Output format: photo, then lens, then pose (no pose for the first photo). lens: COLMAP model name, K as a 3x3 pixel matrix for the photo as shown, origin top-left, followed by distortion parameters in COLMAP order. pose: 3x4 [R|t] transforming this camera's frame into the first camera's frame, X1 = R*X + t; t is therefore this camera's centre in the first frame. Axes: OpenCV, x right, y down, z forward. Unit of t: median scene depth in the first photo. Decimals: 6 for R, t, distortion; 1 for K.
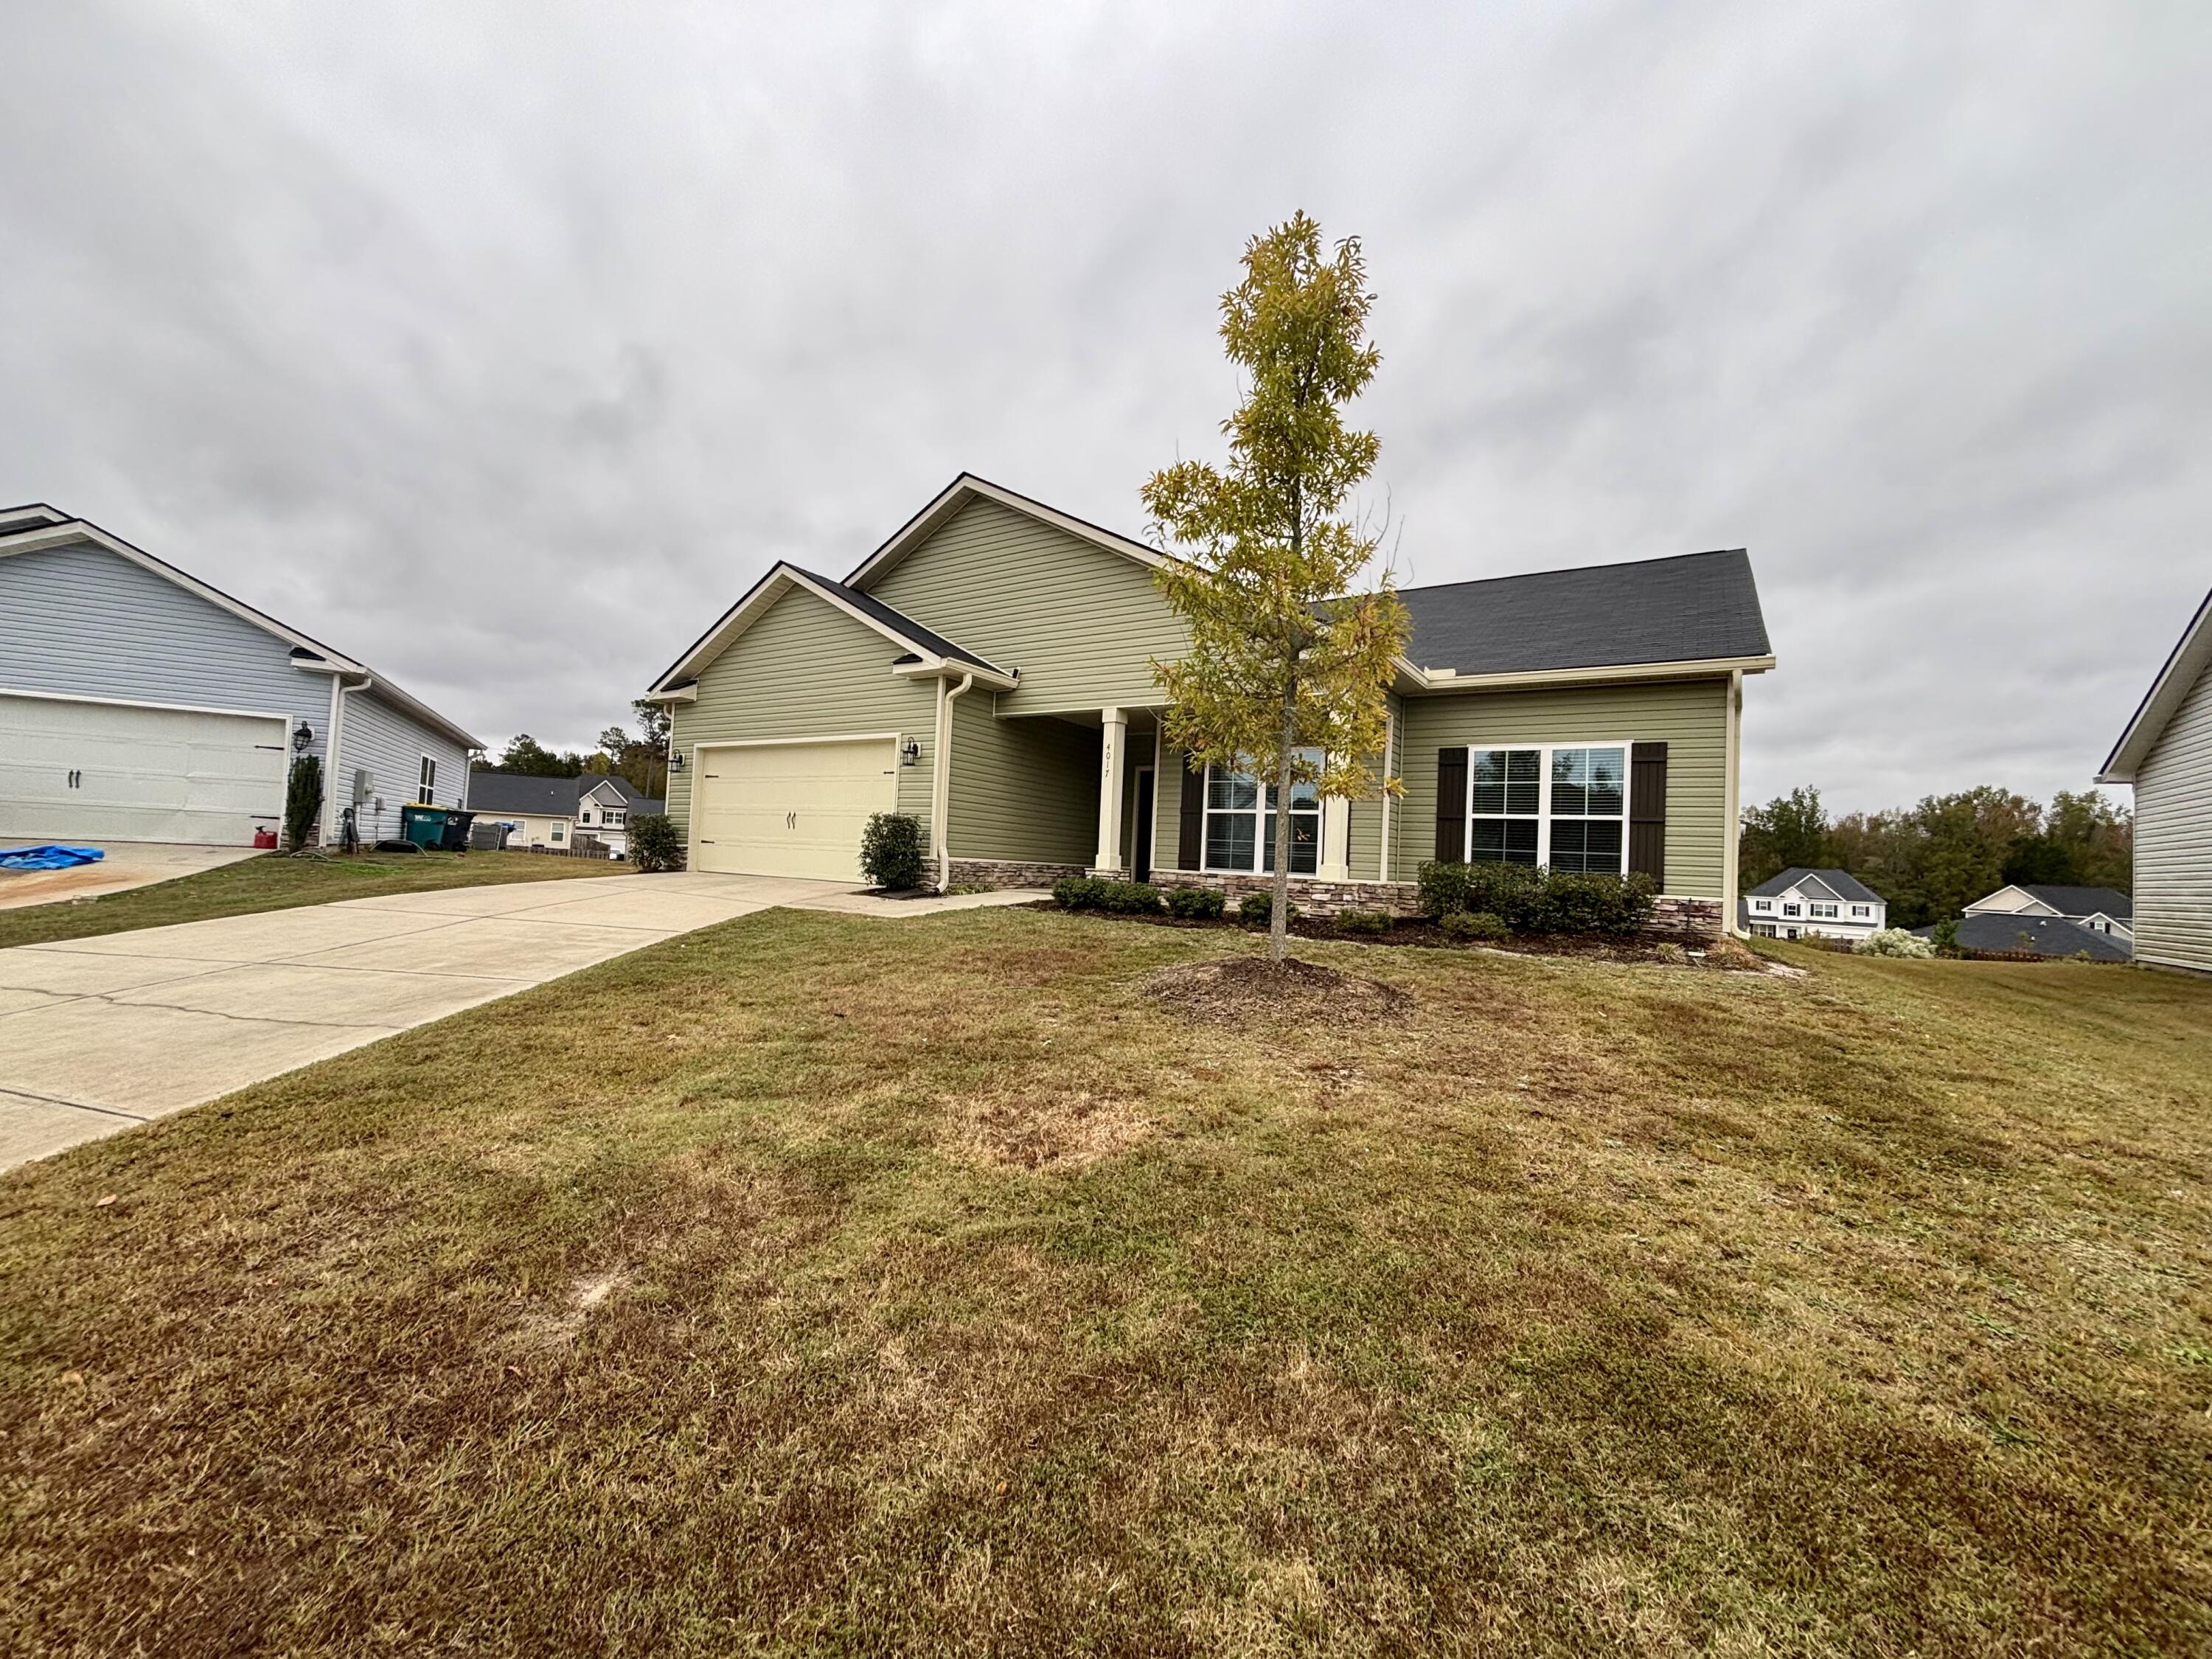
lens RADIAL K [[892.0, 0, 1152.7], [0, 892.0, 758.2], [0, 0, 1]] dist [-0.043161, 0.000042]
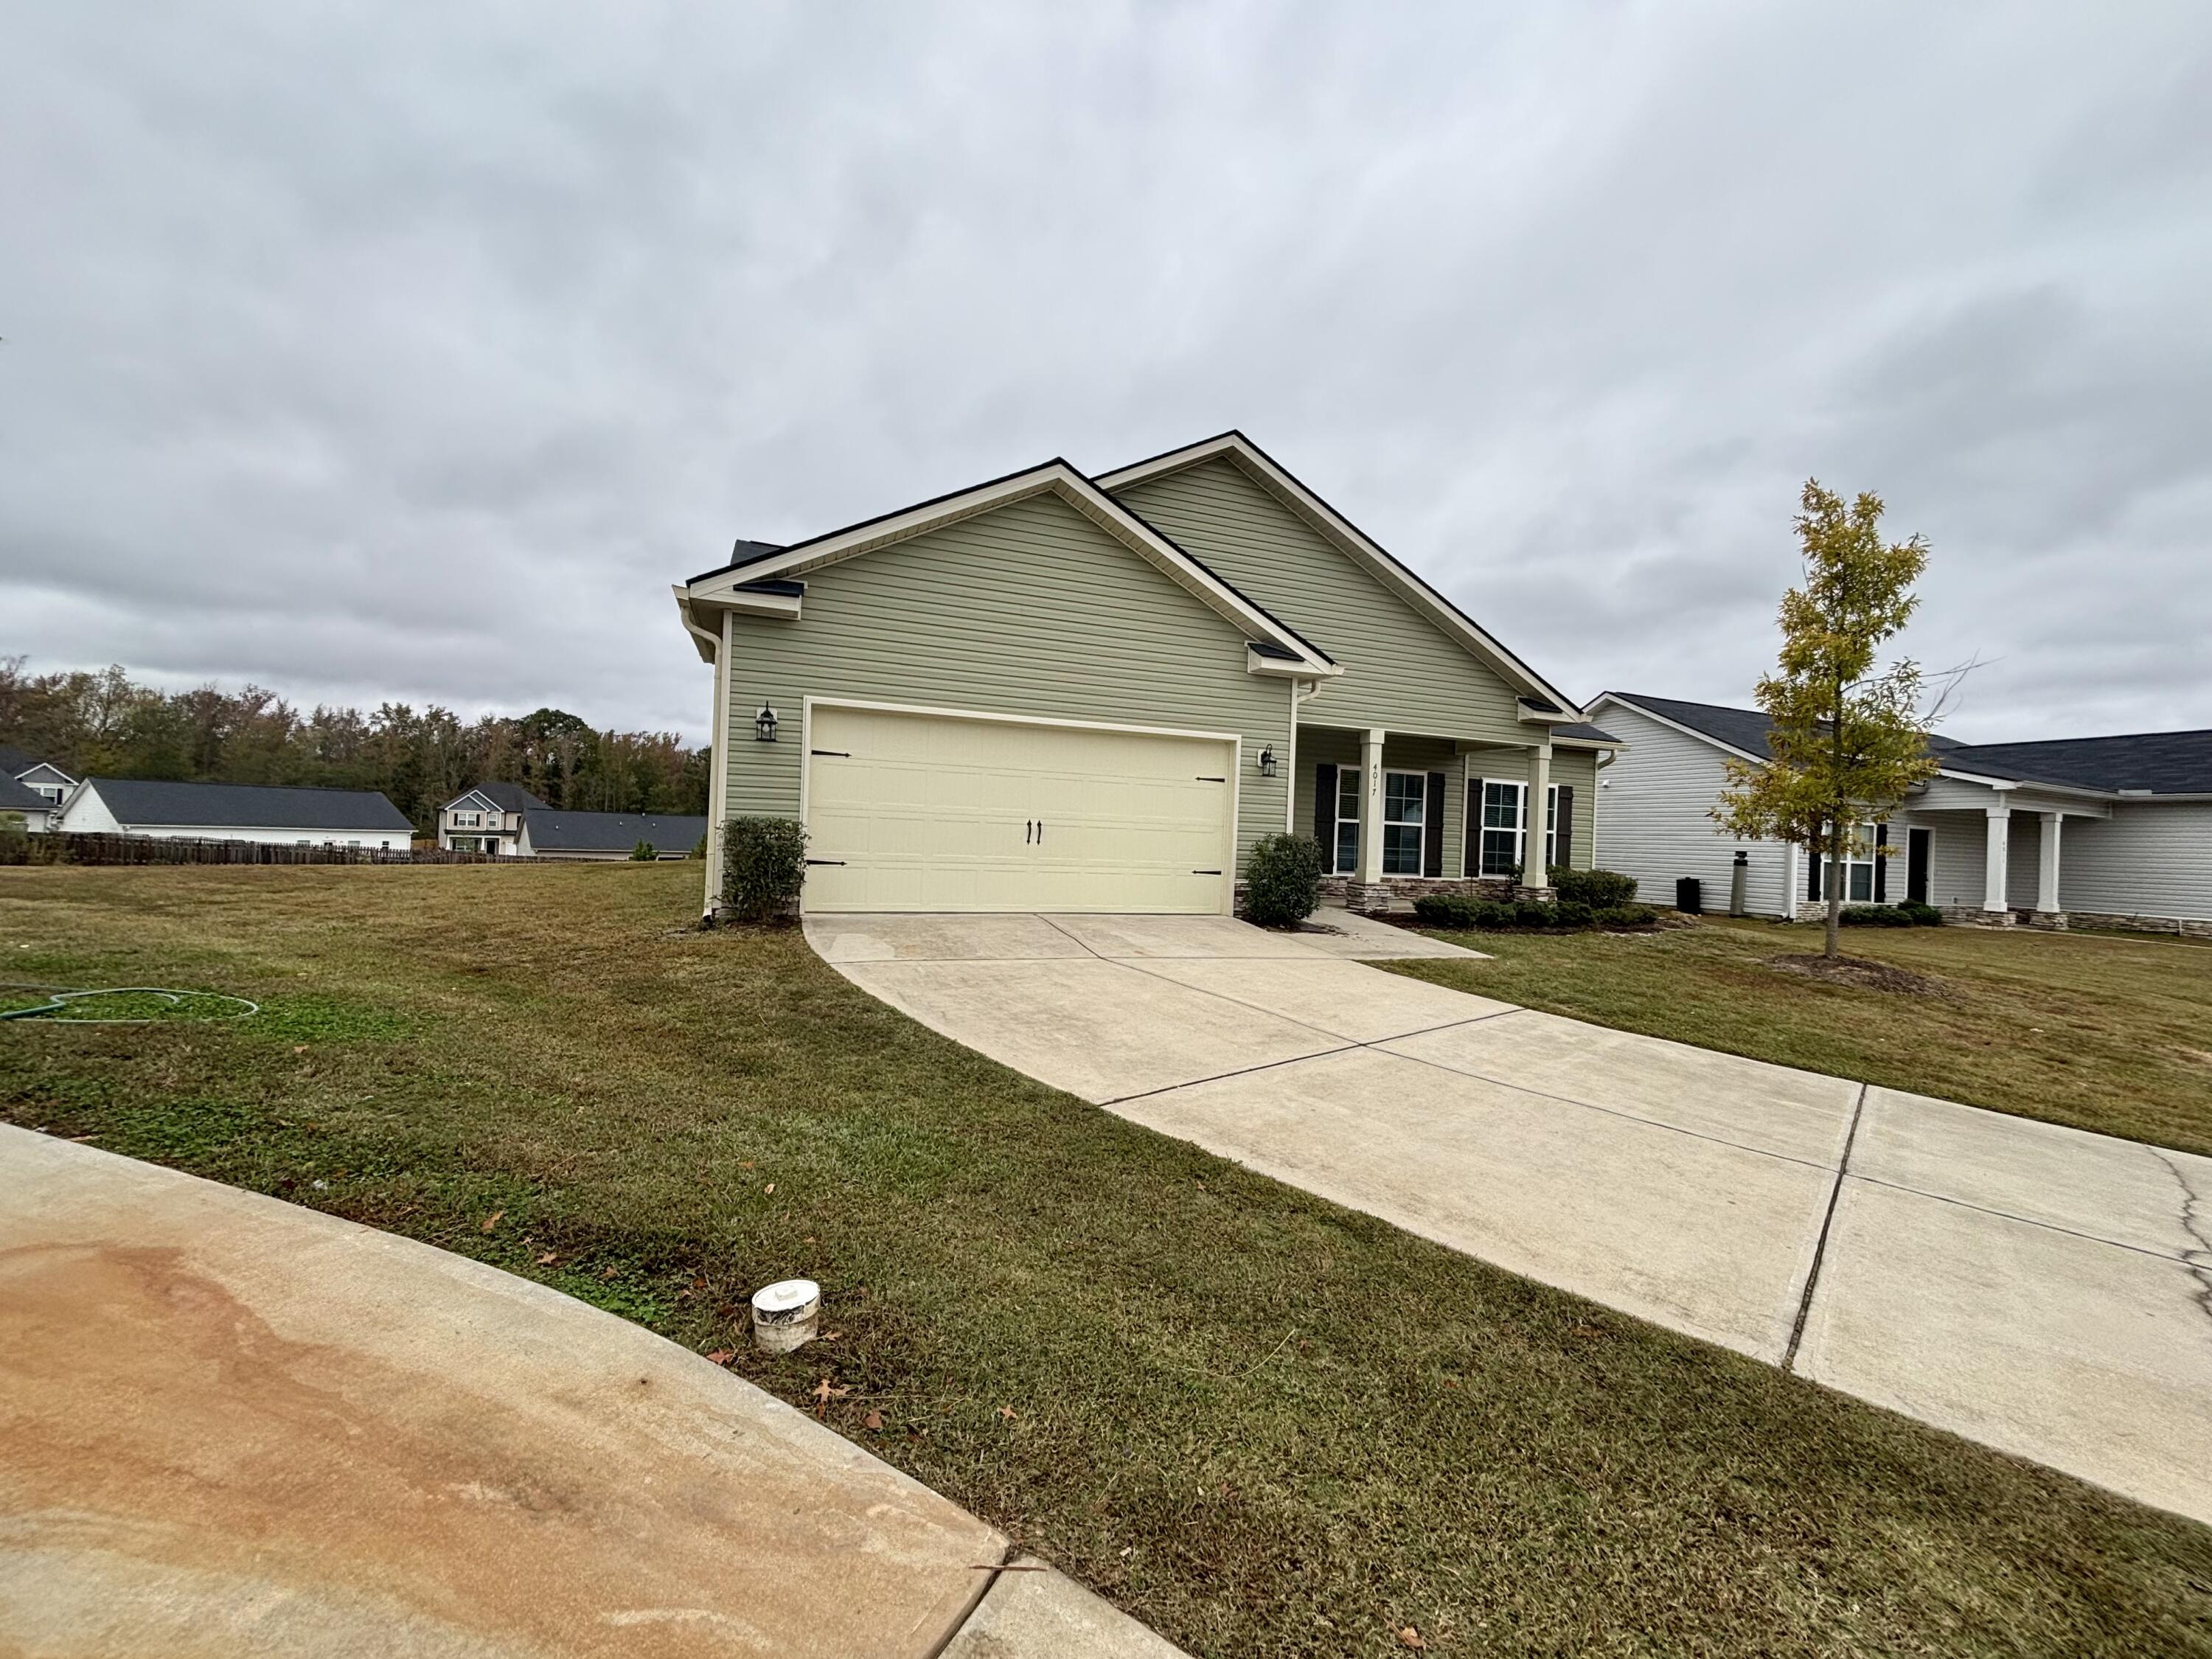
lens RADIAL K [[897.6, 0, 1109.8], [0, 897.6, 797.1], [0, 0, 1]] dist [0.012879, -0.000052]
pose [[0.597435, 0.018932, 0.801694, -1.053521], [-0.094815, 0.994377, 0.047176, 0.003580], [-0.796293, -0.104197, 0.595870, 0.578582]]
